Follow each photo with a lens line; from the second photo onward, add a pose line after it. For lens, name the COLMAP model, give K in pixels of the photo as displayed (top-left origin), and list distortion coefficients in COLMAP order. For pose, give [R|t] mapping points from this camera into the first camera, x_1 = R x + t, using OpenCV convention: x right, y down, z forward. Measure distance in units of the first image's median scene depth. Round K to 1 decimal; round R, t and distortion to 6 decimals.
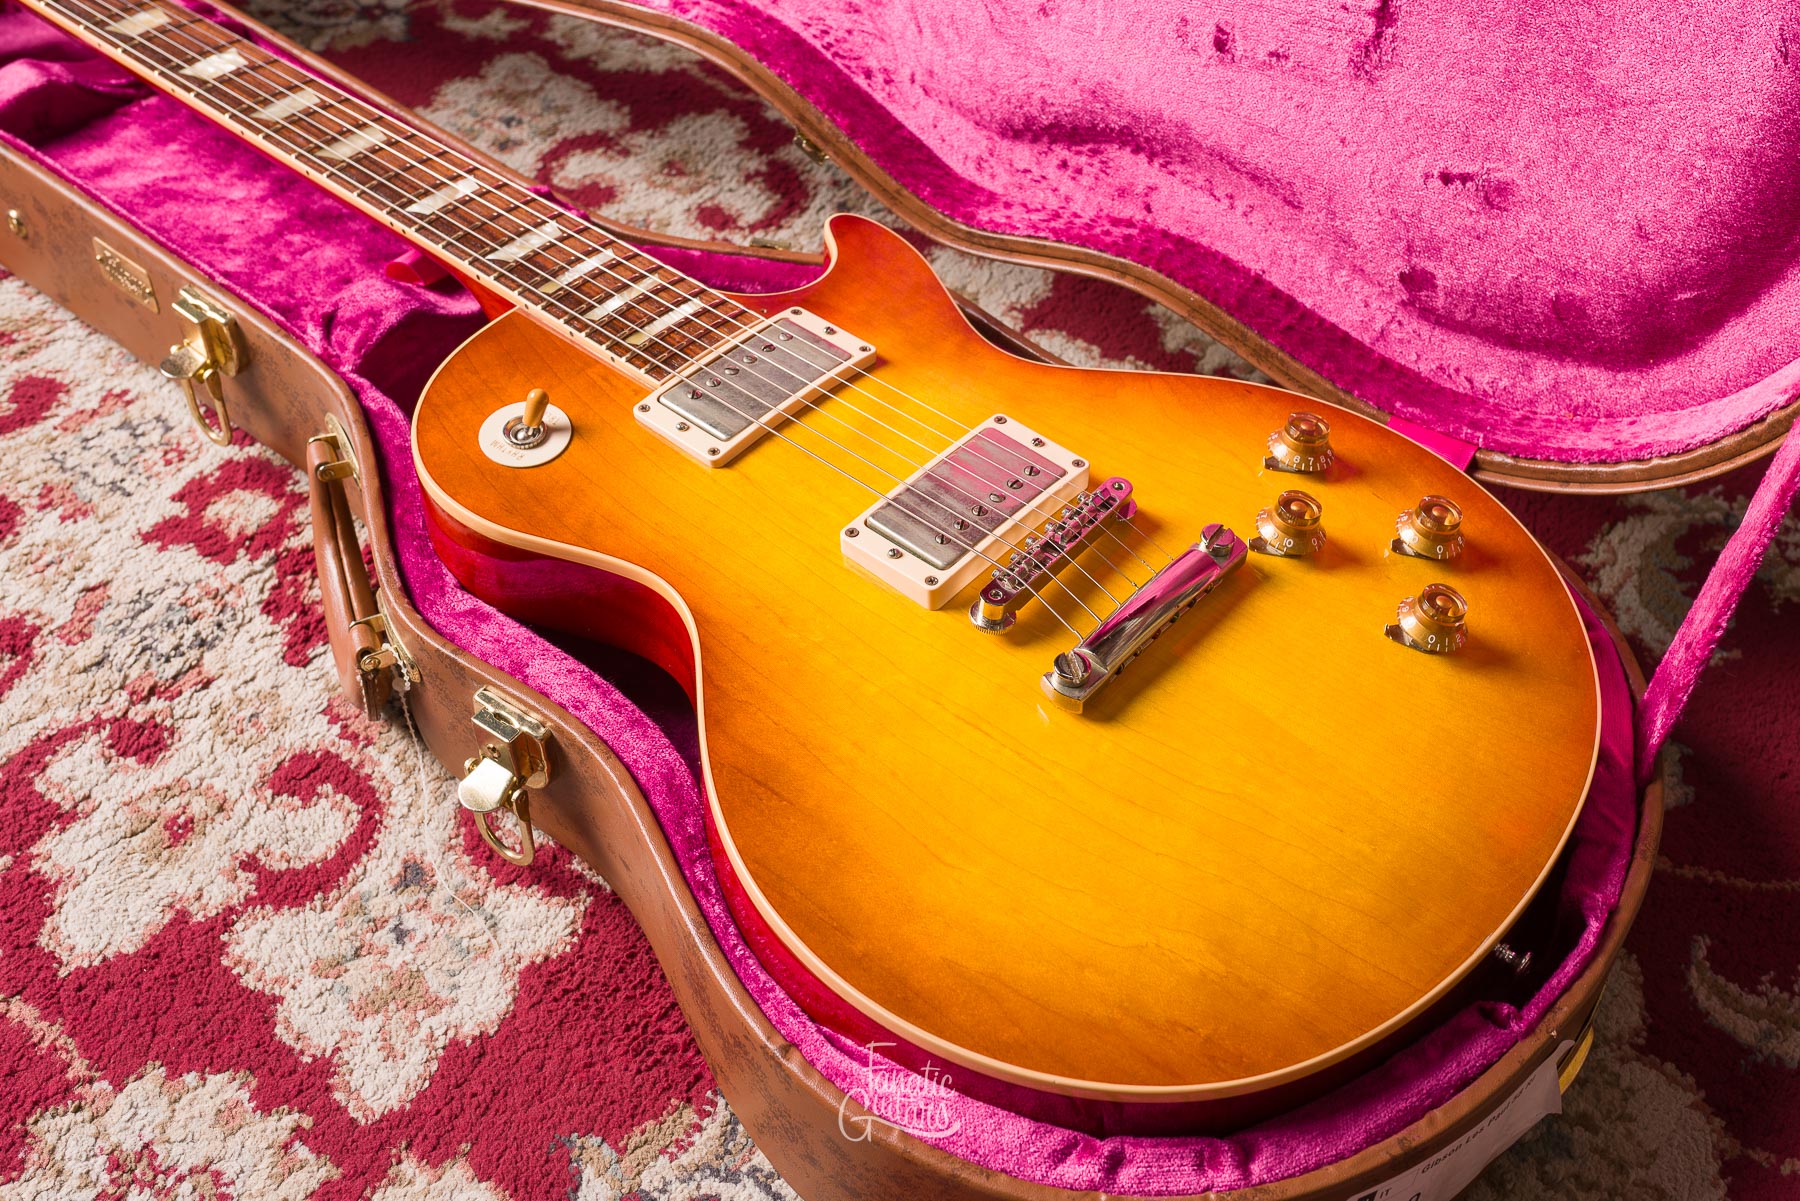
lens RADIAL K [[1925.4, 0, 997.9], [0, 1925.4, 601.4], [0, 0, 1]] dist [0.001019, -0.007508]
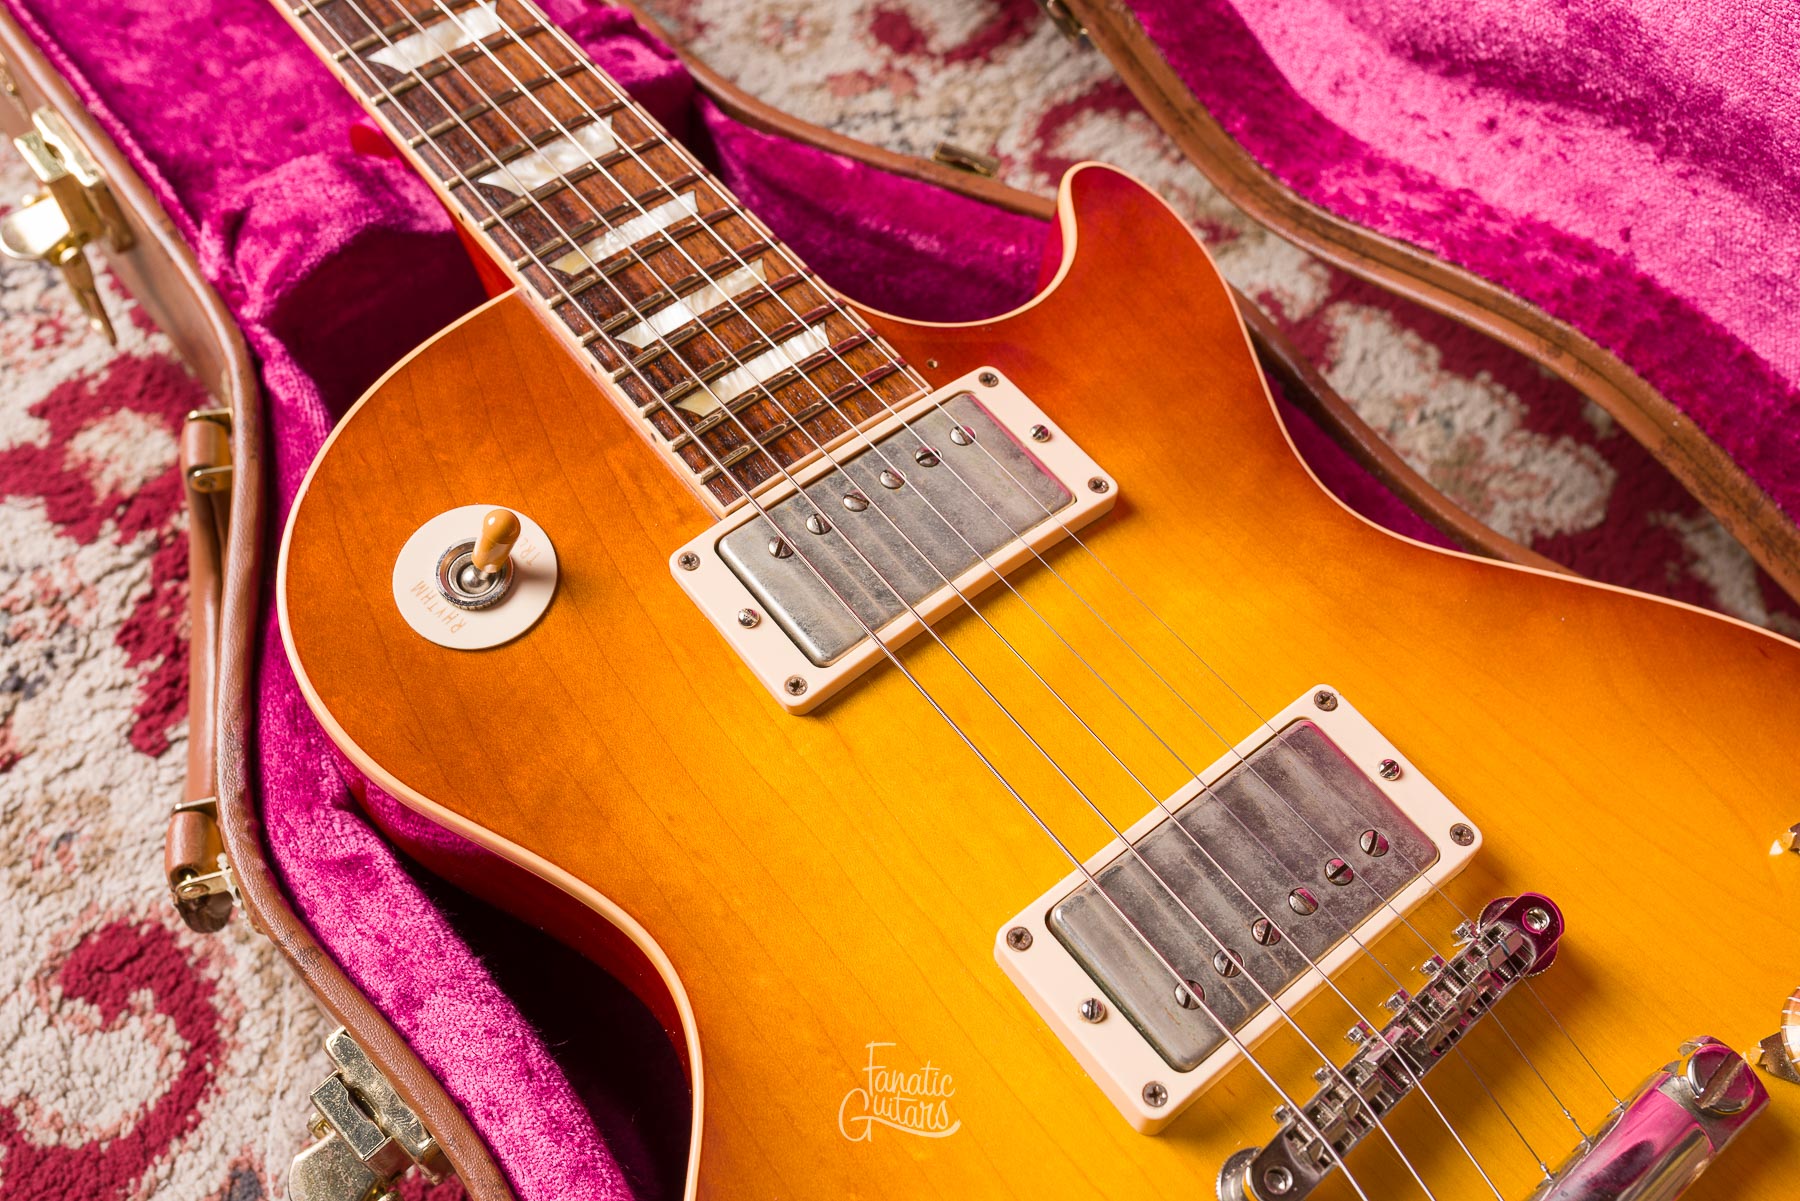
lens RADIAL K [[1786.1, 0, 900.0], [0, 1786.1, 600.5], [0, 0, 1]] dist [0.004237, -0.007736]
pose [[0.978841, 0.182890, -0.091767, -0.070683], [-0.158200, 0.960844, 0.227490, -0.204578], [0.129780, -0.208159, 0.969447, 0.478219]]
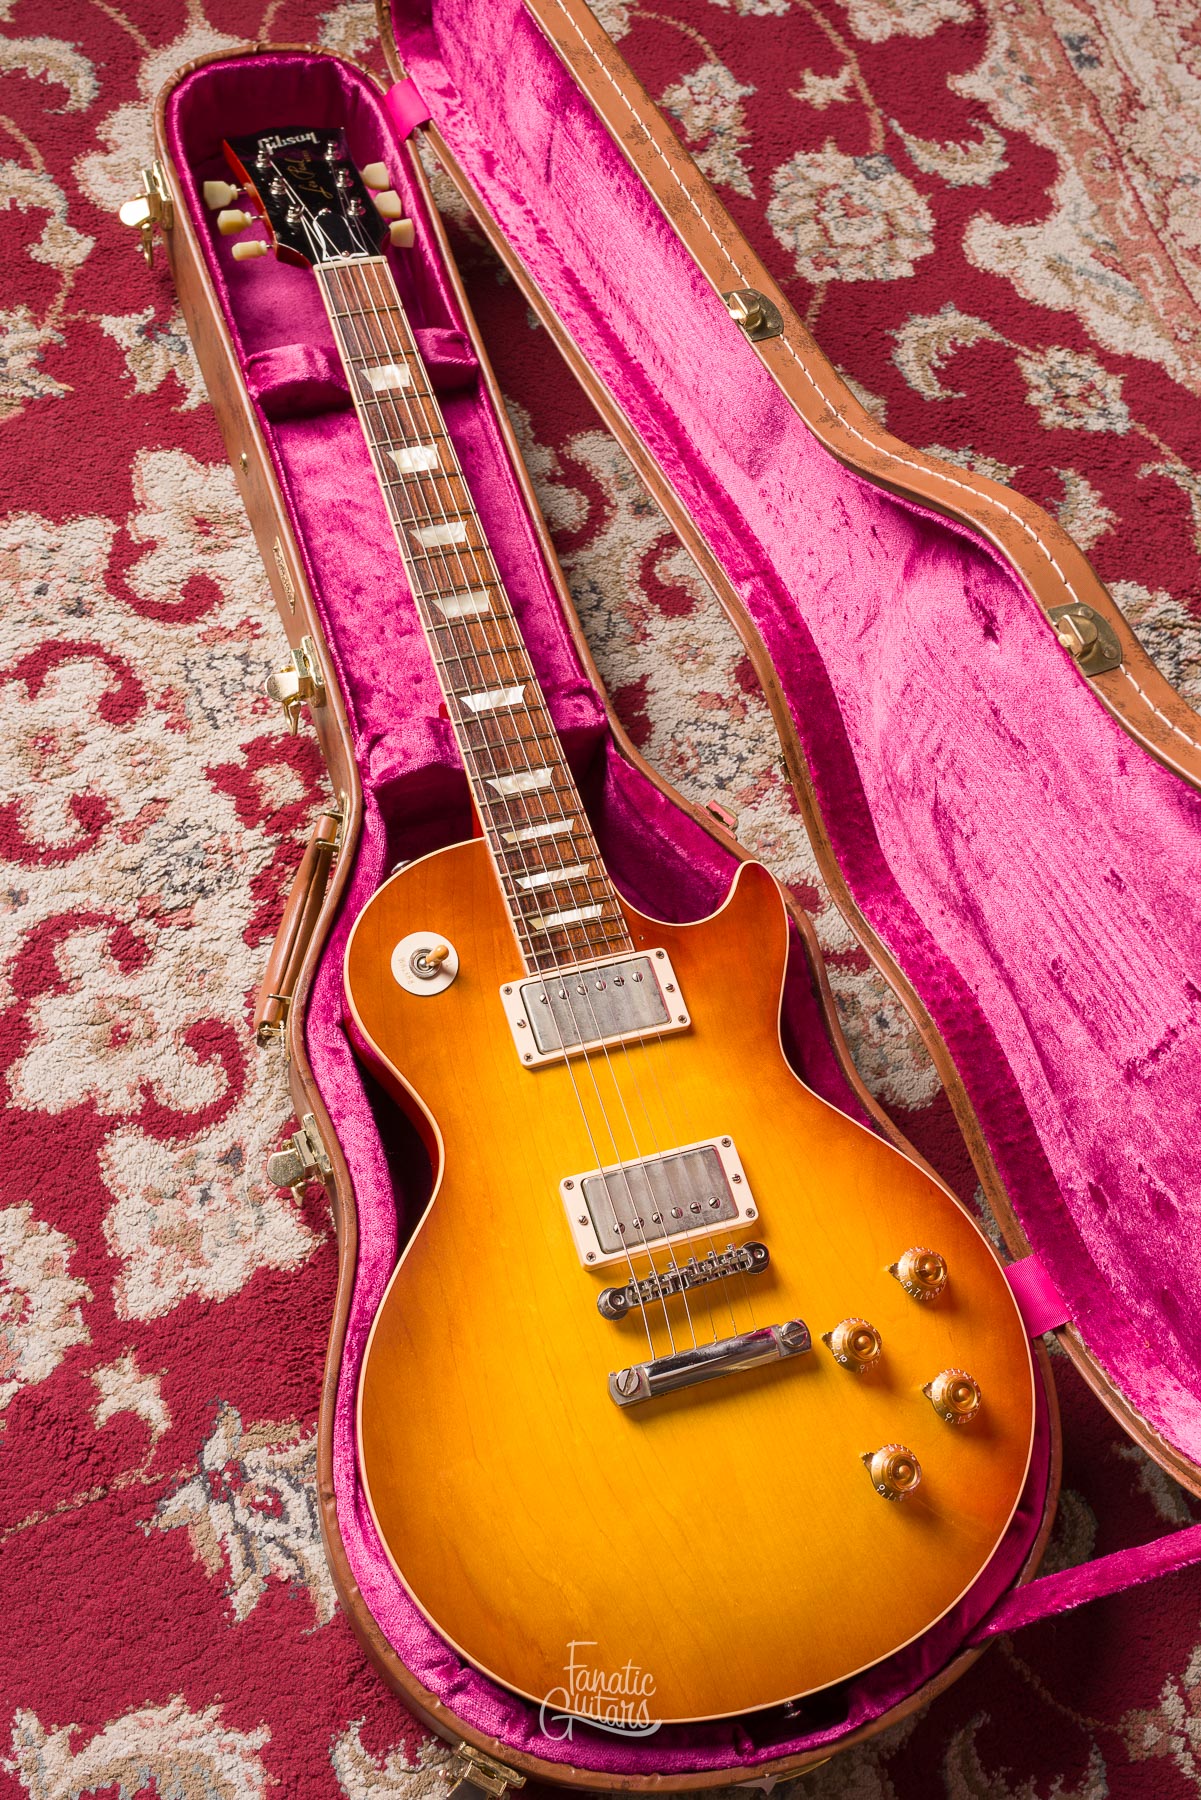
lens RADIAL K [[1951.0, 0, 600.5], [0, 1951.0, 900.0], [0, 0, 1]] dist [-0.001222, -0.015630]
pose [[0.832786, 0.533110, -0.149204, 0.038247], [-0.464897, 0.819805, 0.334352, -0.604573], [0.300564, -0.209079, 0.930563, -0.225719]]
